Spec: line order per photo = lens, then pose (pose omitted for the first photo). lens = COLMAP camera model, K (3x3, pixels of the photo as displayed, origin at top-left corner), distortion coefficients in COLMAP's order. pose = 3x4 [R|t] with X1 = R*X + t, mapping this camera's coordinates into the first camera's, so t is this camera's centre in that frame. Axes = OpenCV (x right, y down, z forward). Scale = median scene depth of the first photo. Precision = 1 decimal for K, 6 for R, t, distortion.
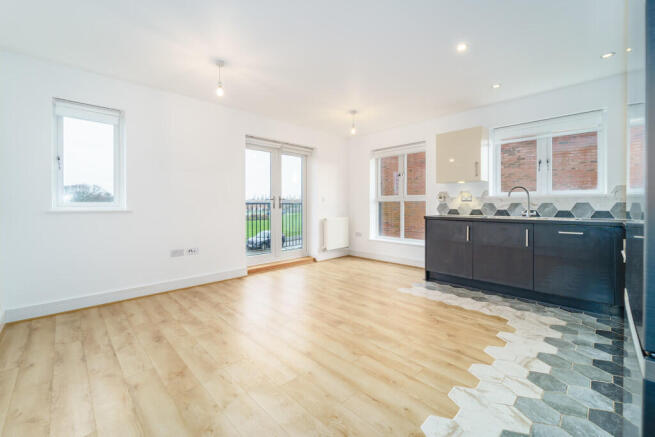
lens RADIAL K [[263.9, 0, 333.3], [0, 263.9, 203.7], [0, 0, 1]] dist [-0.000307, -0.000194]
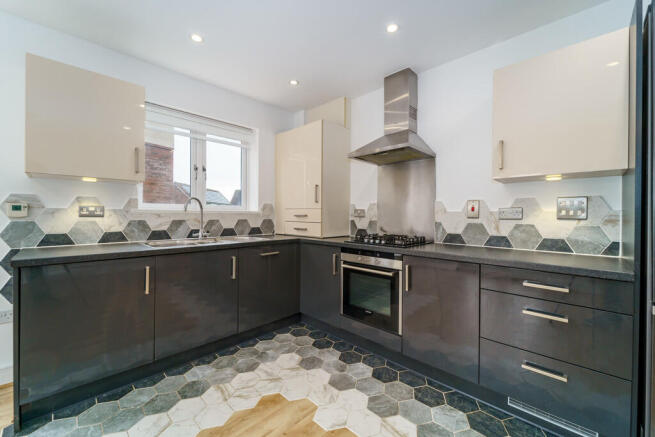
lens RADIAL K [[263.9, 0, 327.7], [0, 263.9, 216.1], [0, 0, 1]] dist [-0.000307, -0.000194]
pose [[-0.005244, -0.001533, 0.999985, -0.021925], [-0.008192, 0.999965, 0.001490, -0.020429], [-0.999953, -0.008184, -0.005256, 0.711408]]
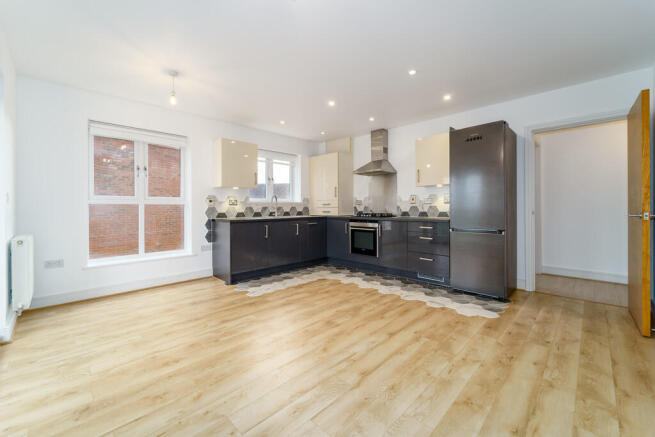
lens RADIAL K [[263.9, 0, 322.6], [0, 263.9, 204.7], [0, 0, 1]] dist [-0.000307, -0.000194]
pose [[0.023751, 0.010862, 0.999659, -0.791724], [0.003075, 0.999935, -0.010938, 0.002868], [-0.999713, 0.003334, 0.023717, 0.787732]]
